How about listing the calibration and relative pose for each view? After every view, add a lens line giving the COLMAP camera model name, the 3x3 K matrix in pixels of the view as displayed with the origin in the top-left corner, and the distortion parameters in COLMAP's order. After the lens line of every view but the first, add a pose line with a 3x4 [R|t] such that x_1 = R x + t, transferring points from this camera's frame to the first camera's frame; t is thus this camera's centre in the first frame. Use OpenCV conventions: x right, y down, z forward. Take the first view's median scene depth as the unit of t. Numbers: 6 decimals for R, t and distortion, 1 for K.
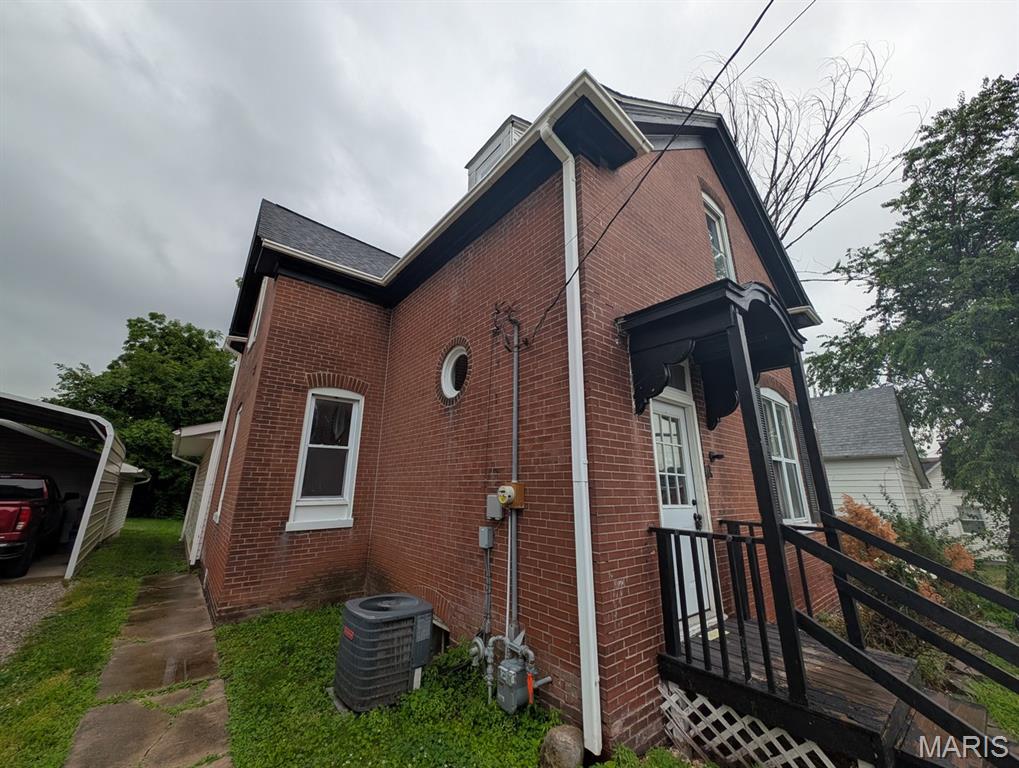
lens RADIAL K [[381.7, 0, 507.8], [0, 381.7, 381.4], [0, 0, 1]] dist [0.019262, -0.009394]
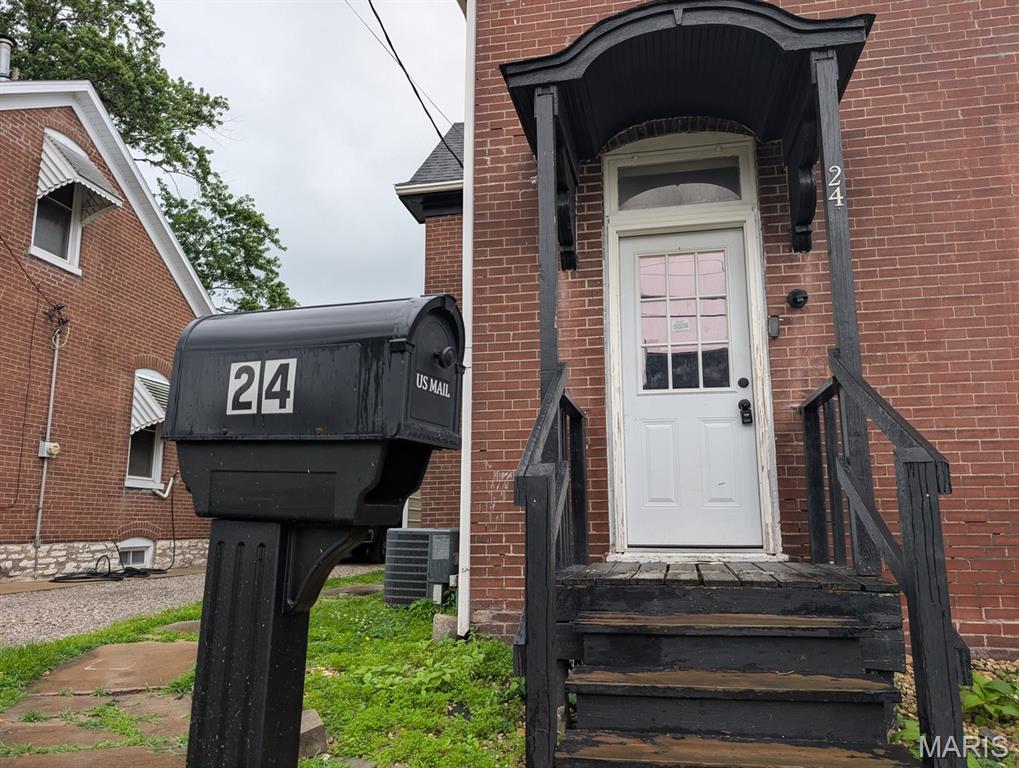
lens RADIAL K [[732.8, 0, 509.5], [0, 732.8, 384.0], [0, 0, 1]] dist [0.003177, 0.000322]
pose [[0.628756, -0.161050, -0.760742, 1.129980], [0.221266, 0.974930, -0.023517, 0.267067], [0.745458, -0.153541, 0.648628, -0.001366]]
